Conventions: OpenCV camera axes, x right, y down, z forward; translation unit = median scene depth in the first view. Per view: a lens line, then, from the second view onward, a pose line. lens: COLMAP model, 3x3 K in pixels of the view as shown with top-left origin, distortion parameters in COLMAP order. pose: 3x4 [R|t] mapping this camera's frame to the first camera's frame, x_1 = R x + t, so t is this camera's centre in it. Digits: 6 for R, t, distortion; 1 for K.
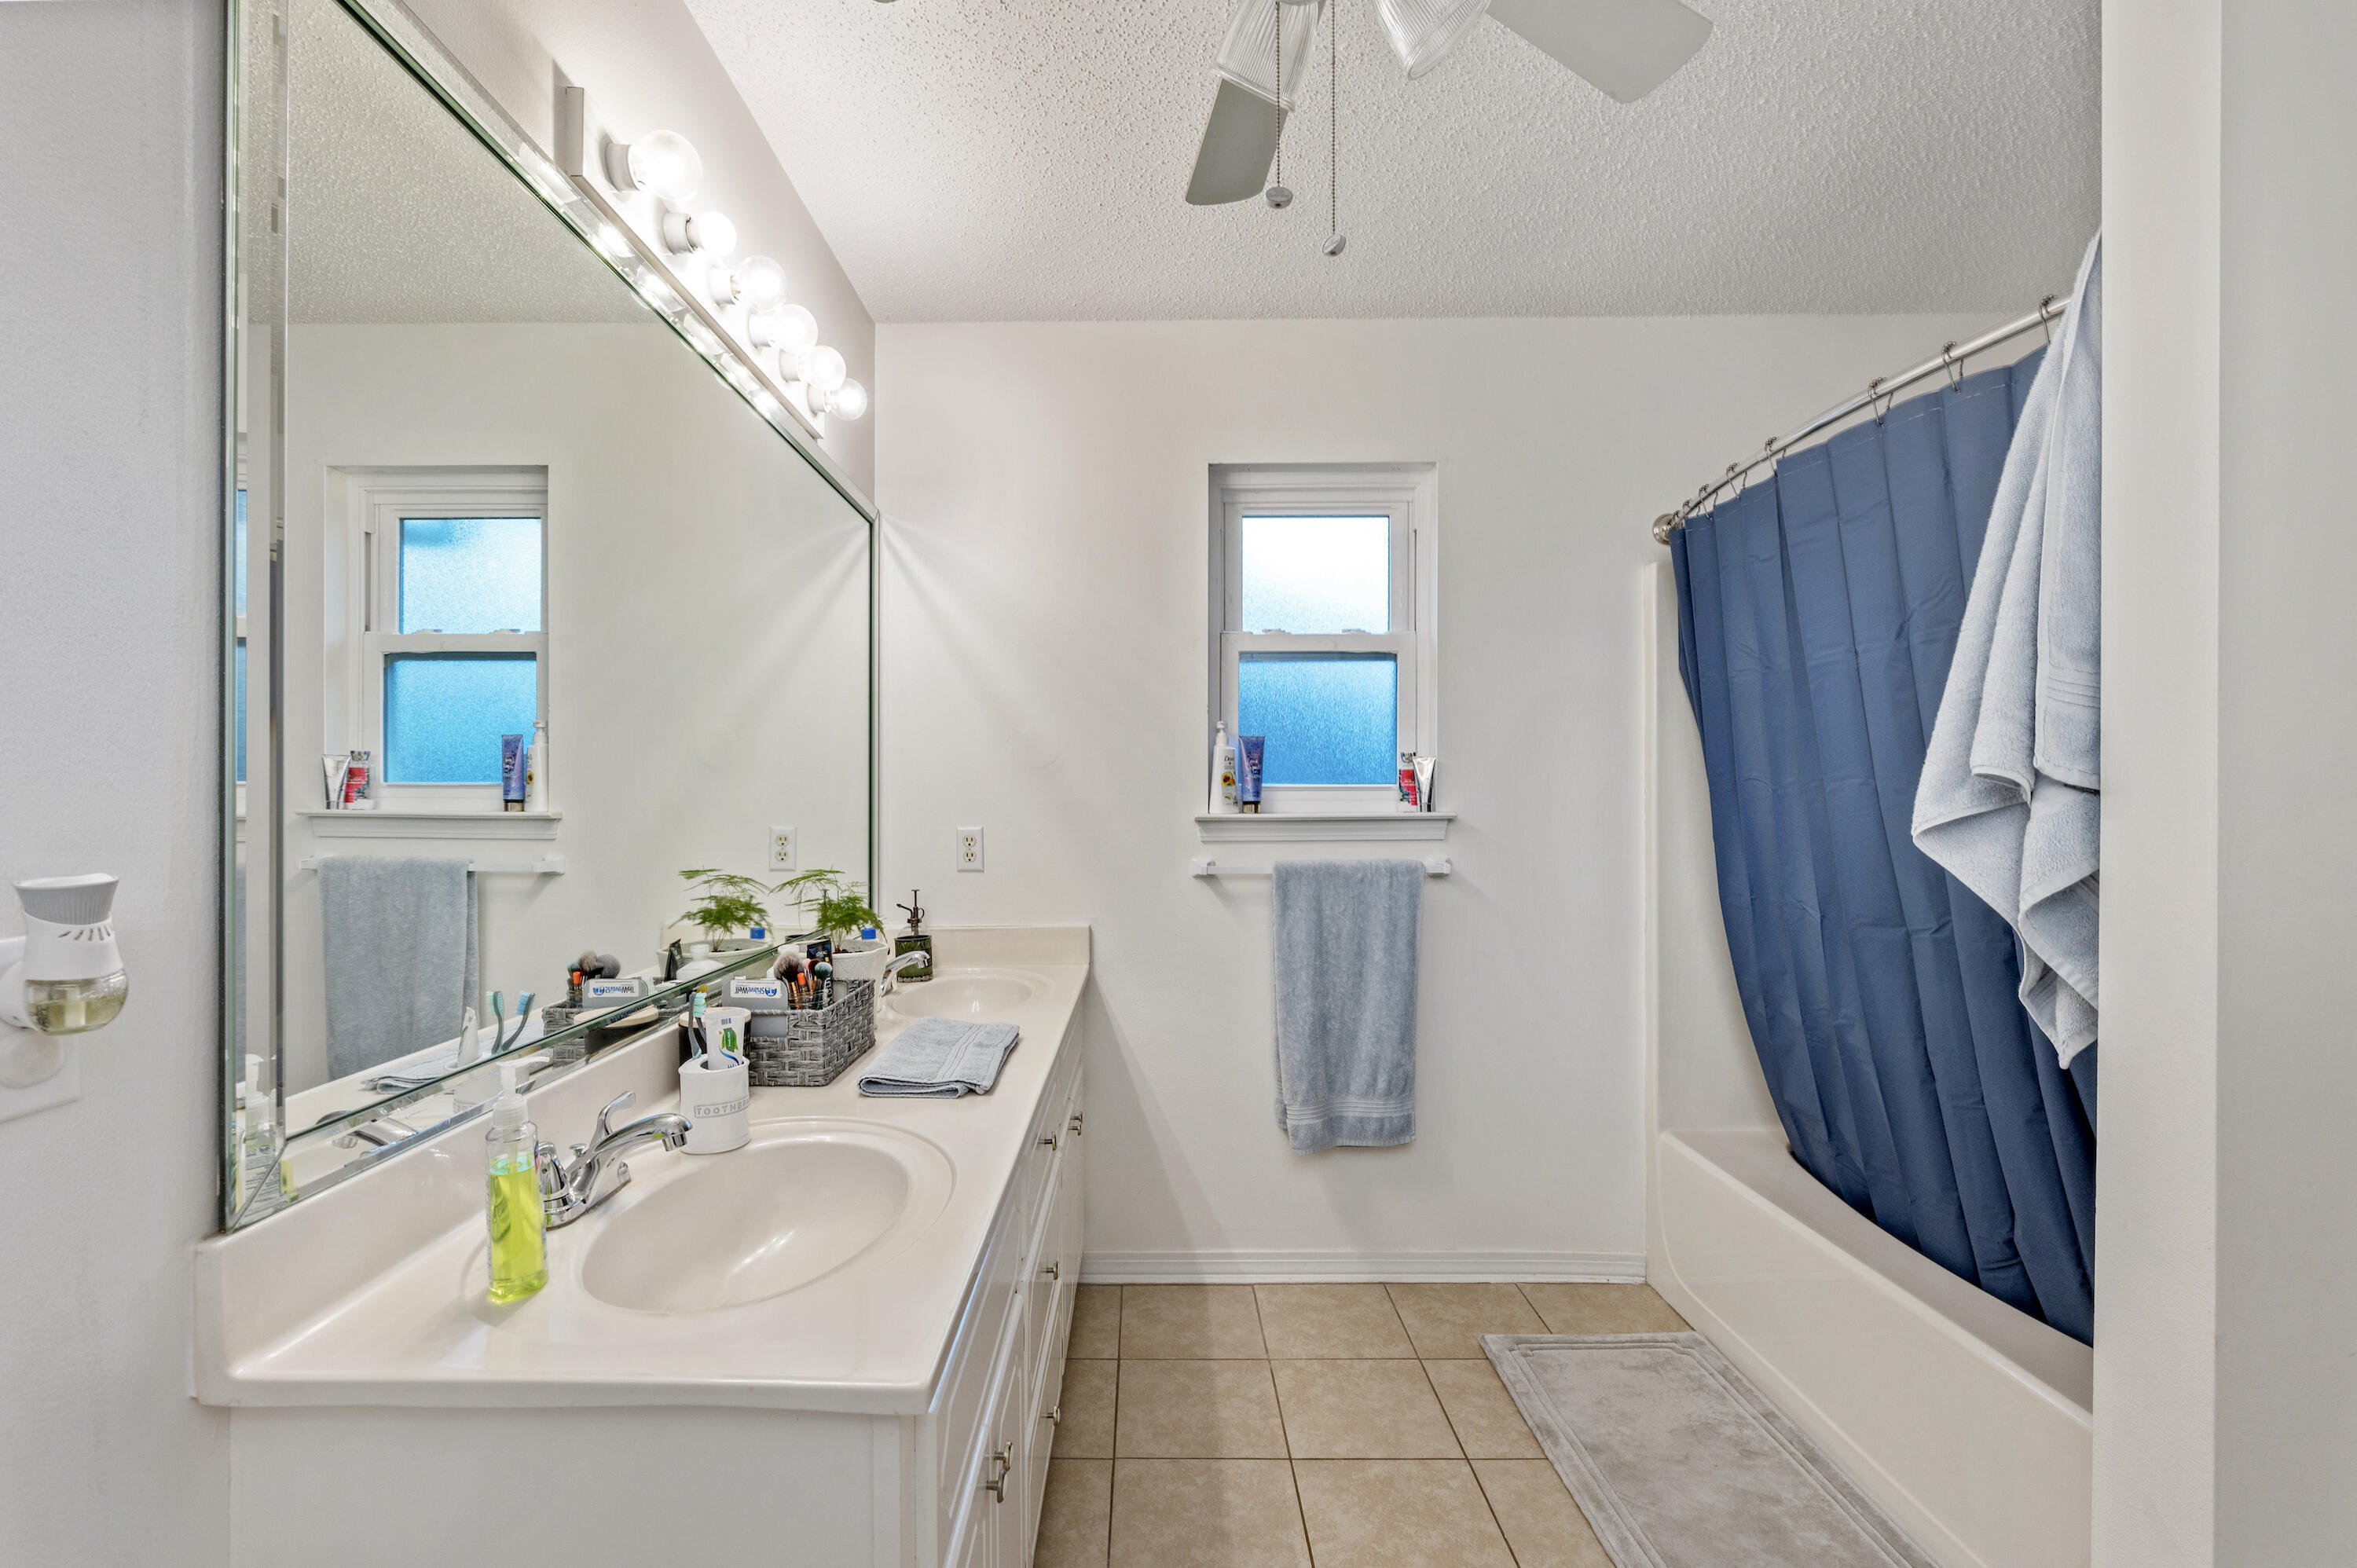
lens RADIAL K [[1012.5, 0, 1167.6], [0, 1012.5, 804.2], [0, 0, 1]] dist [-0.002074, 0.000569]
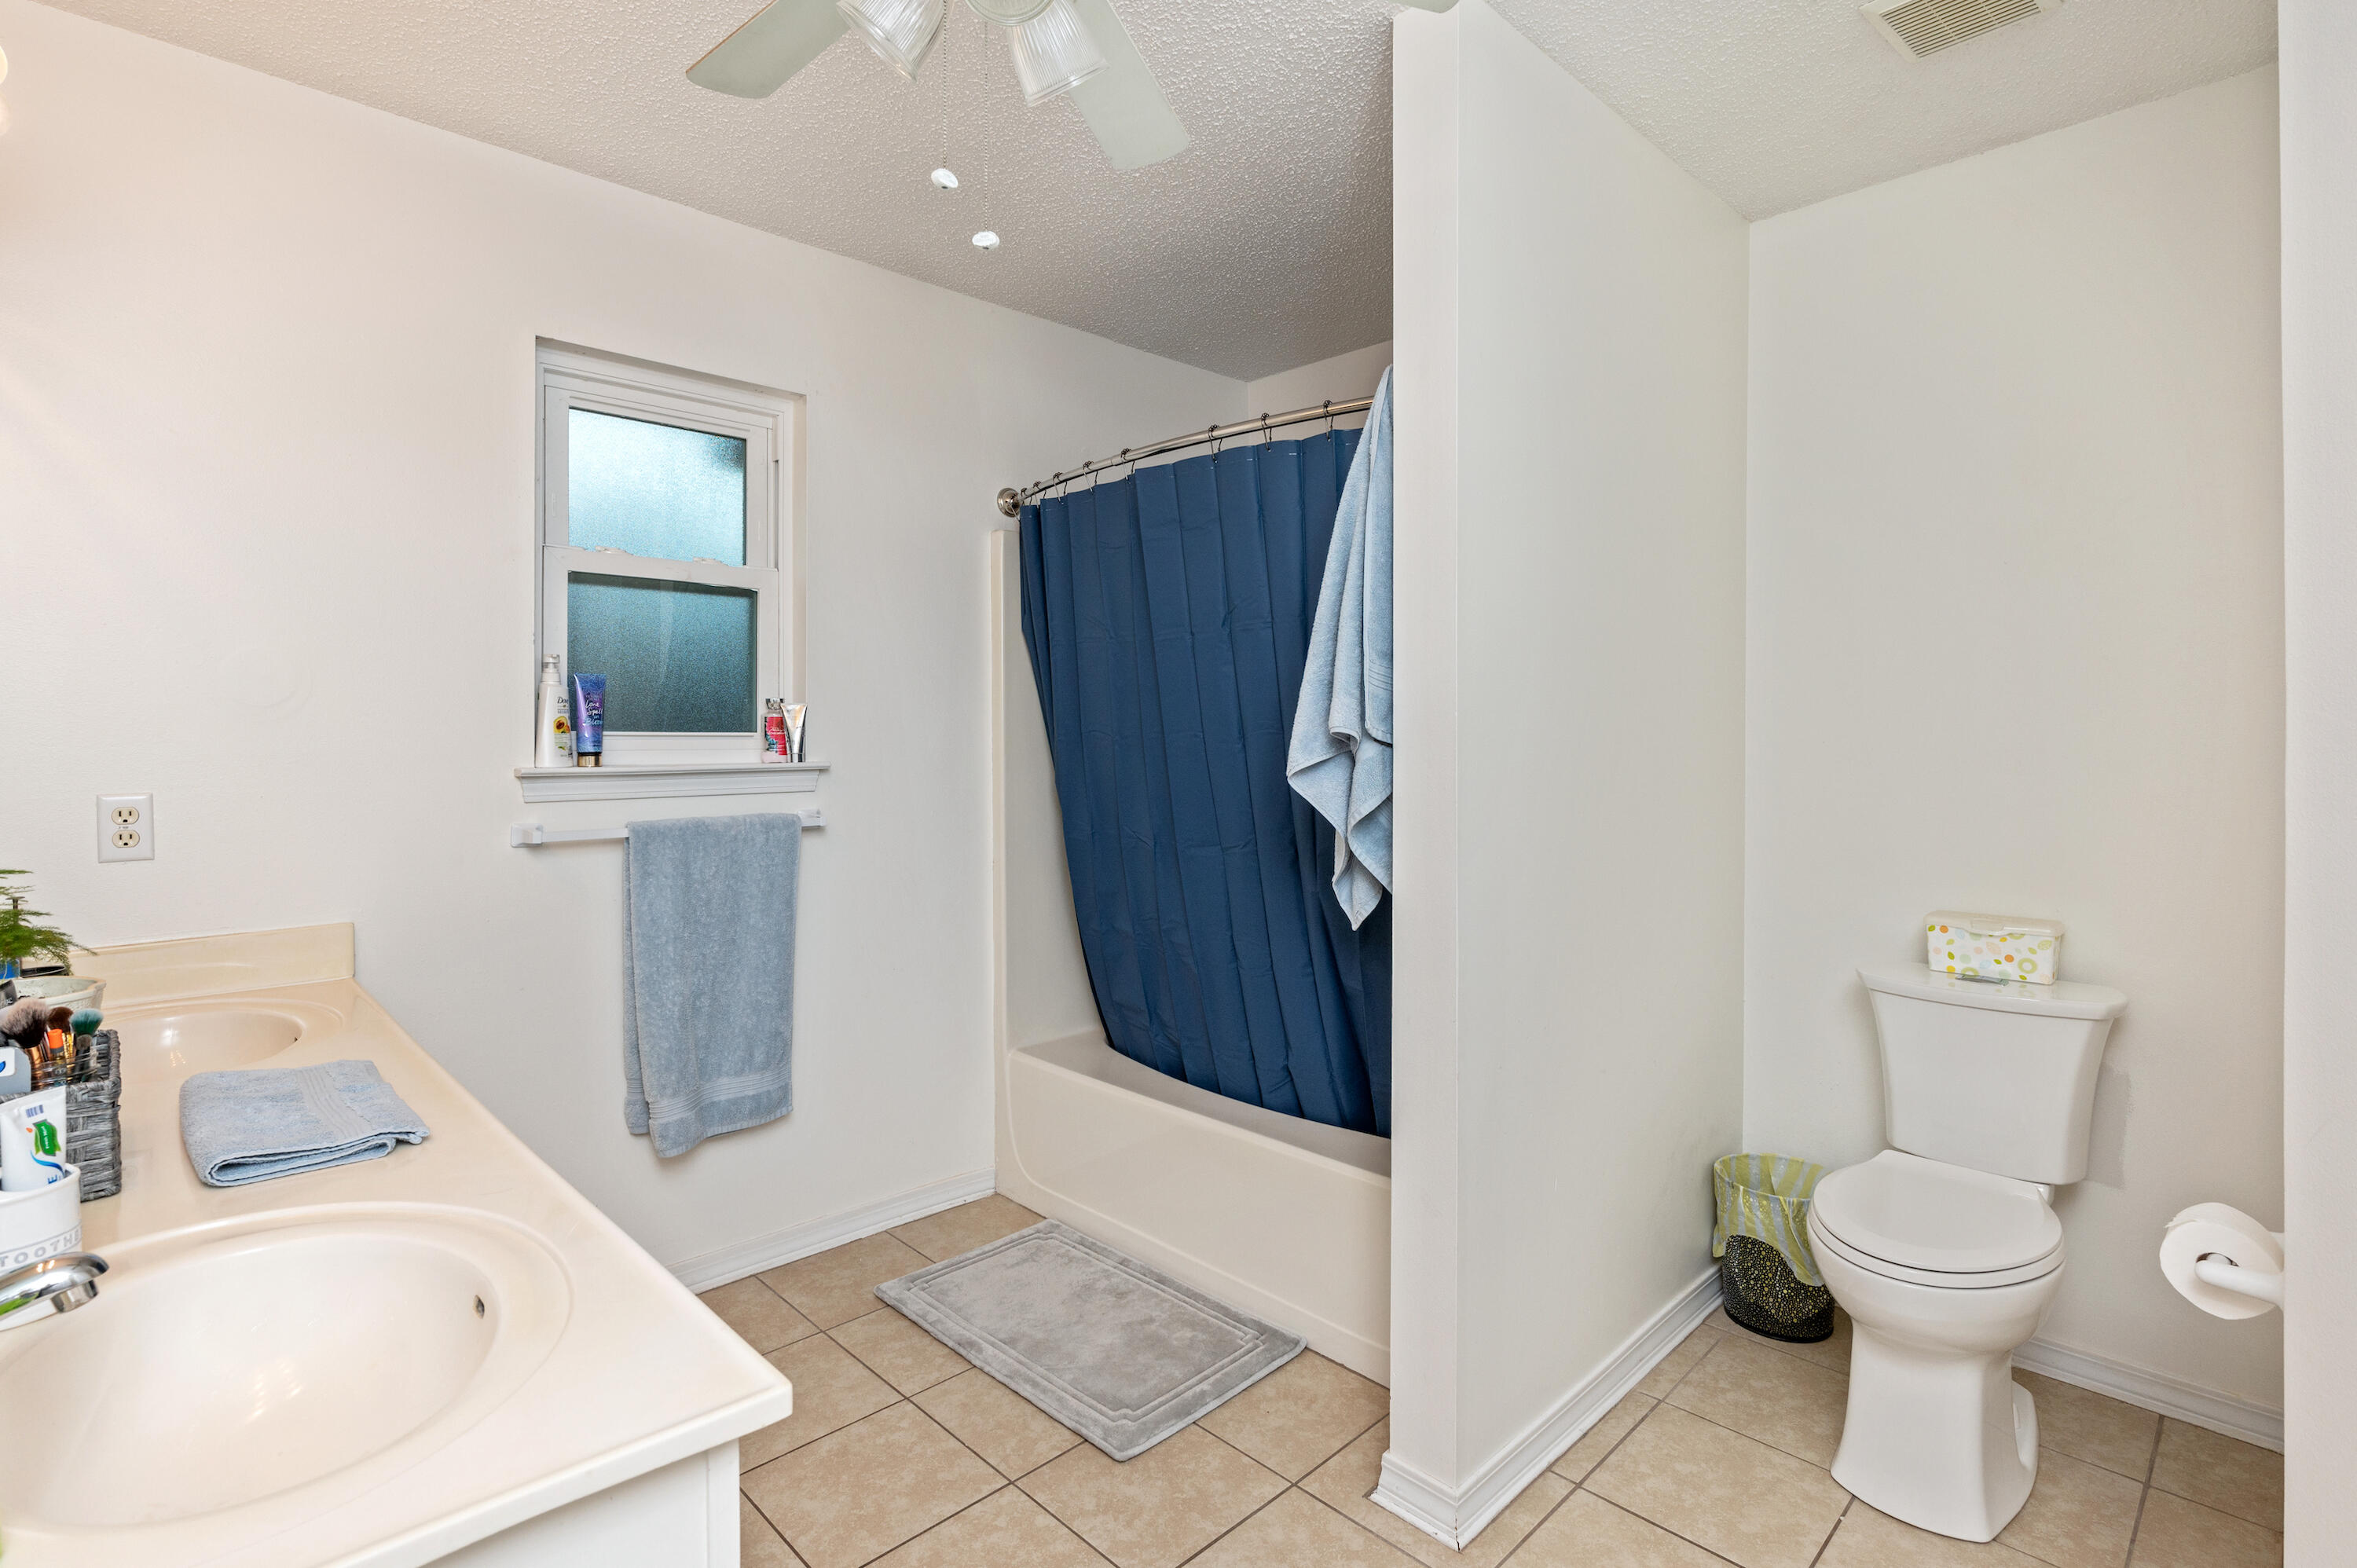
lens RADIAL K [[1121.4, 0, 1176.3], [0, 1121.4, 746.1], [0, 0, 1]] dist [0.002414, 0.000938]
pose [[0.720937, -0.004706, 0.692985, -0.266654], [0.006064, 0.999981, 0.000483, -0.006694], [-0.692974, 0.003854, 0.720952, -0.003770]]
